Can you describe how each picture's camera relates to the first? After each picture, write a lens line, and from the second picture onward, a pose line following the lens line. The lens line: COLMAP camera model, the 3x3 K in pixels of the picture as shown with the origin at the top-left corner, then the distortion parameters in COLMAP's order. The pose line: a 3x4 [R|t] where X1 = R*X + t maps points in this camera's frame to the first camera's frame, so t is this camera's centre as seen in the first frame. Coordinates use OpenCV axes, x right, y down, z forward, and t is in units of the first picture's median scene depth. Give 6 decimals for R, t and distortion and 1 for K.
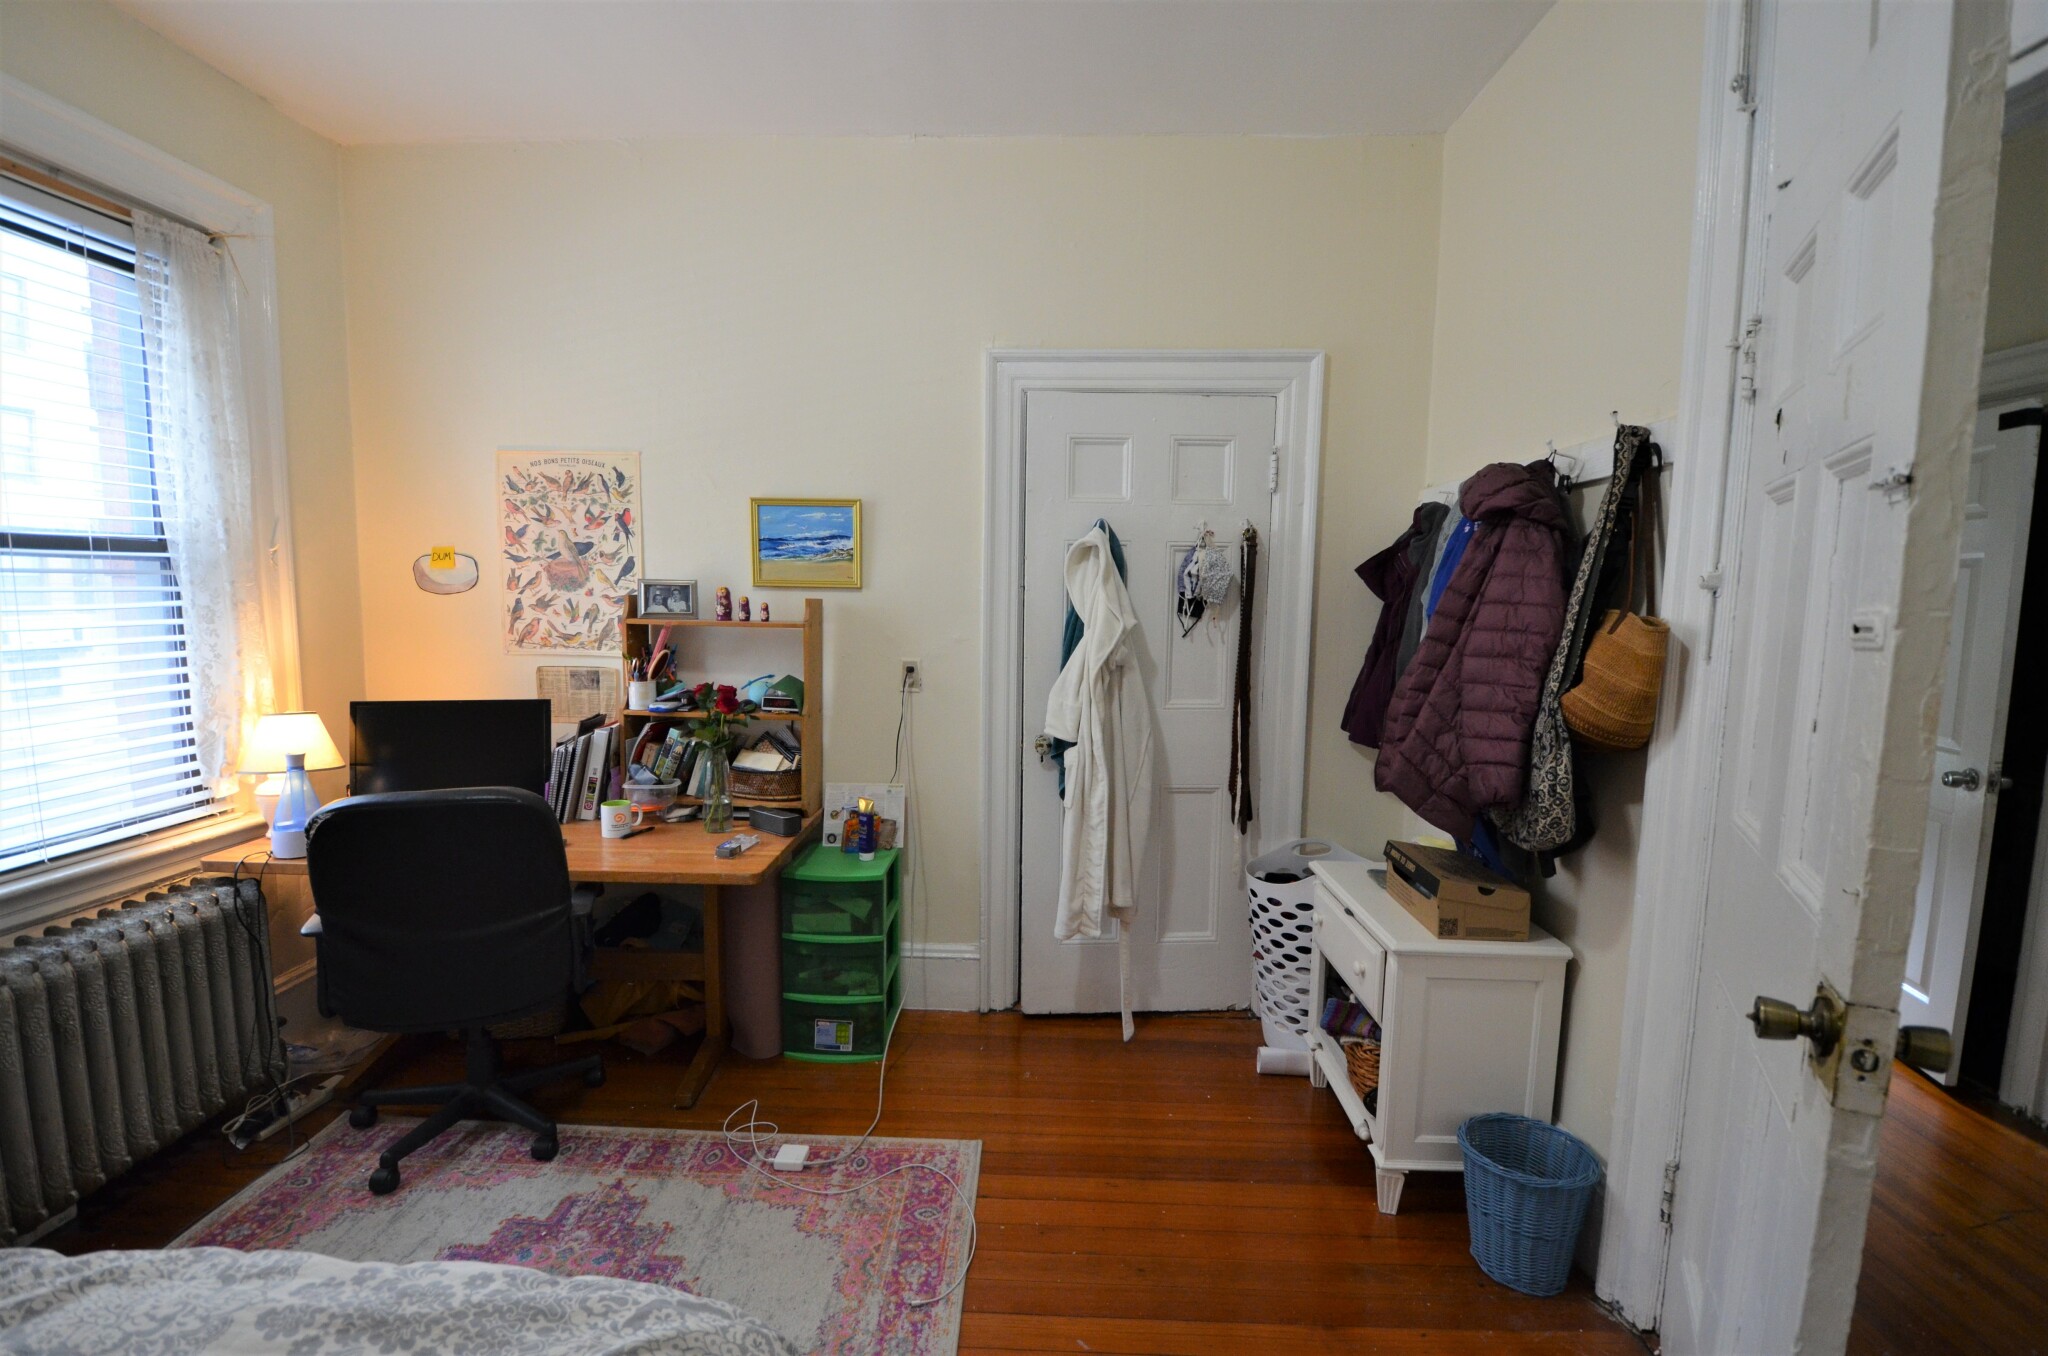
lens RADIAL K [[897.7, 0, 1019.2], [0, 897.7, 691.6], [0, 0, 1]] dist [0.009012, -0.016934]
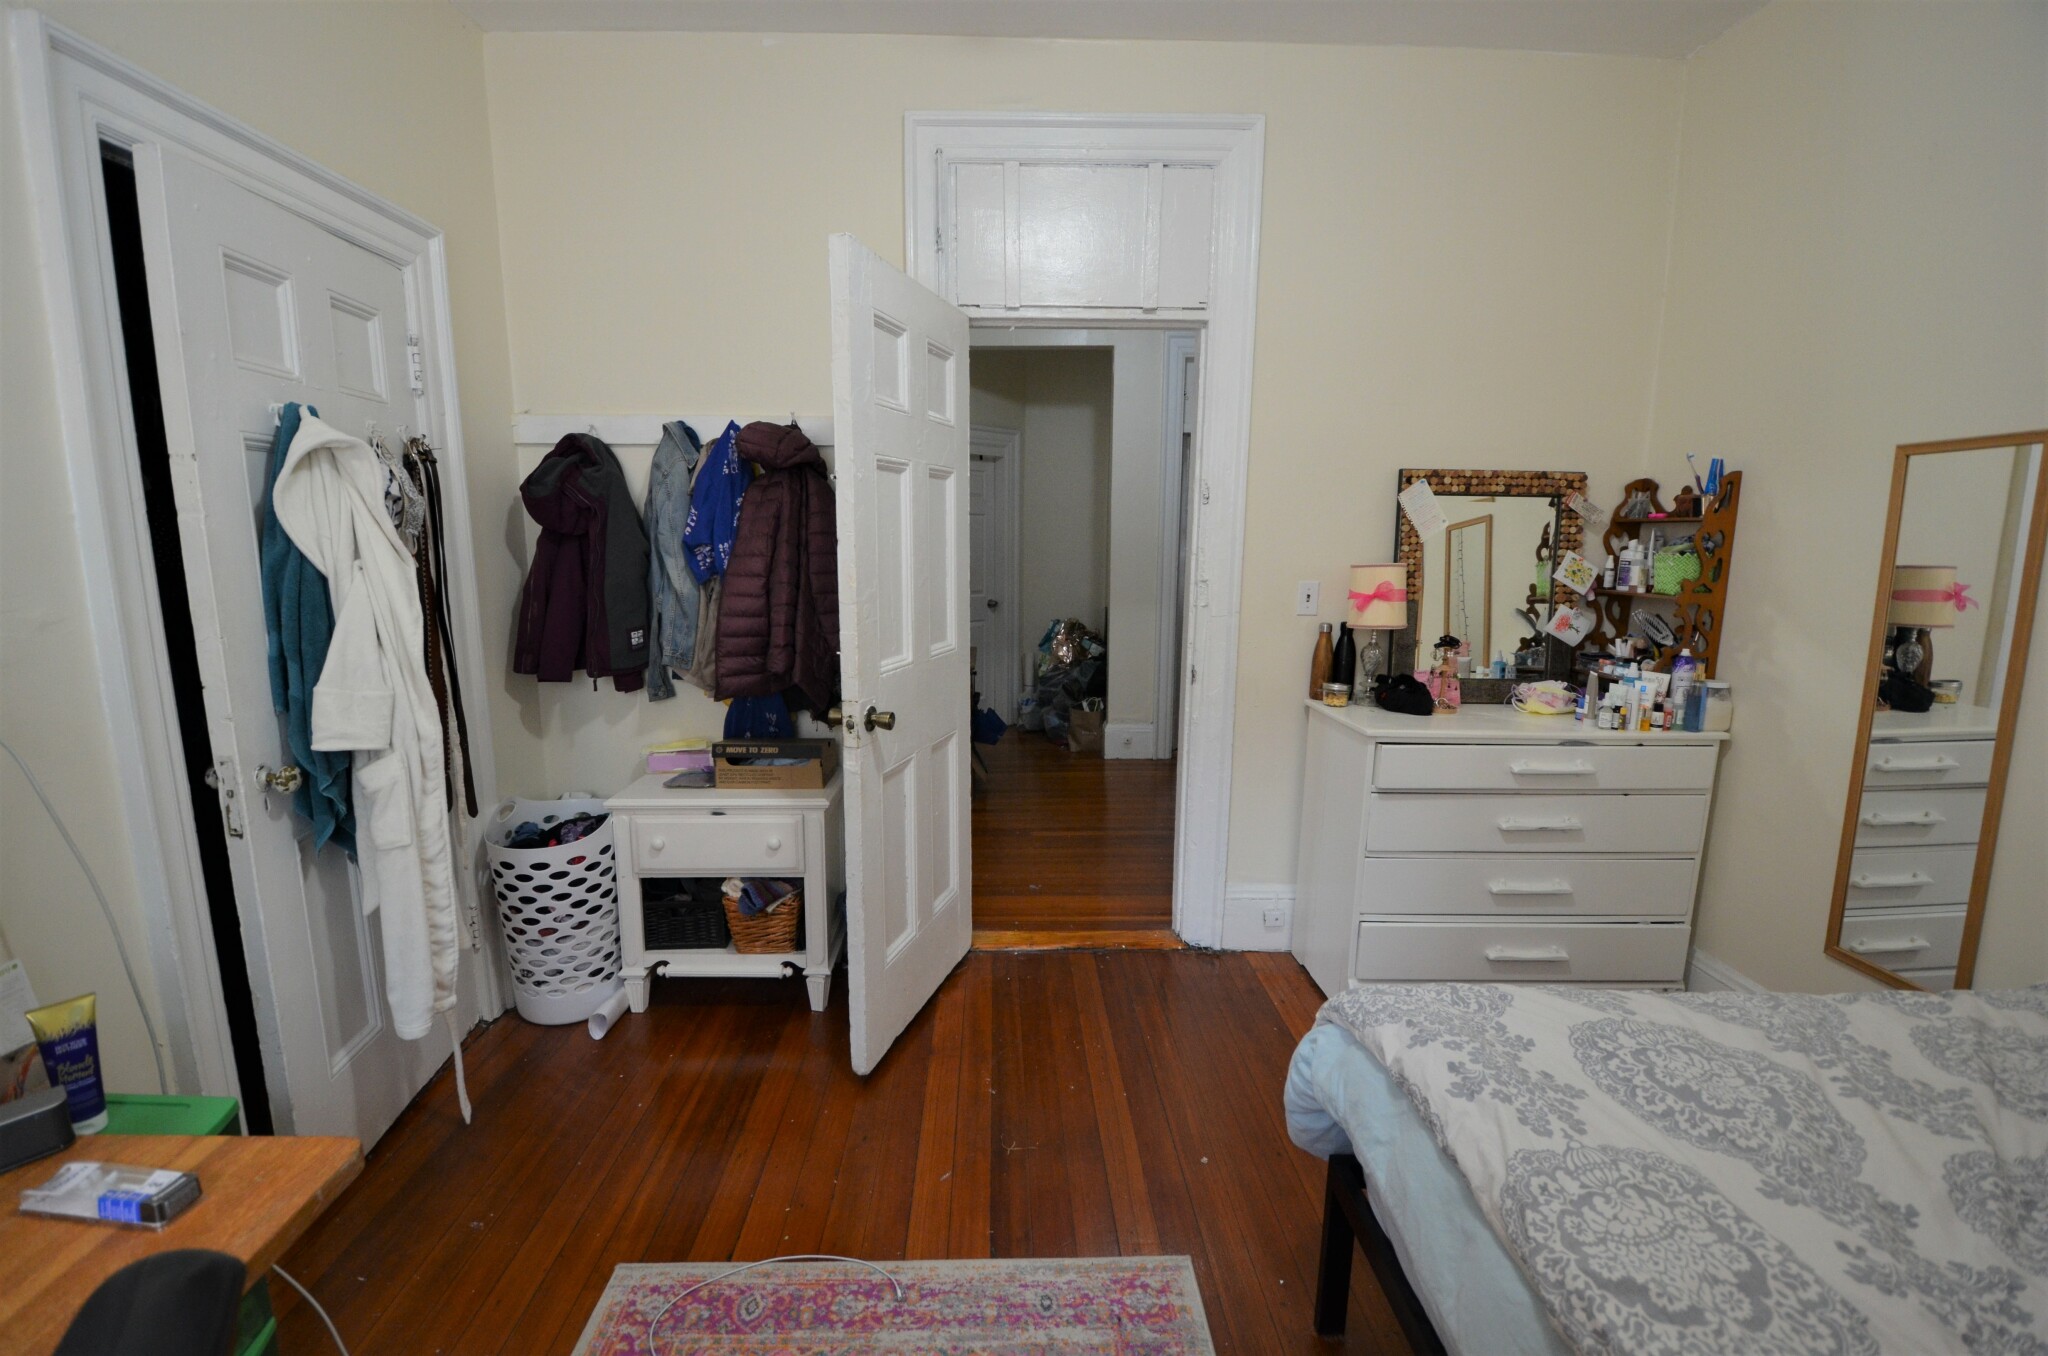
lens RADIAL K [[897.7, 0, 1016.5], [0, 897.7, 672.4], [0, 0, 1]] dist [0.009012, -0.016934]
pose [[-0.063683, -0.171016, 0.983208, -0.616261], [0.097948, 0.979380, 0.176695, -0.070725], [-0.993152, 0.107556, -0.045619, 0.563829]]
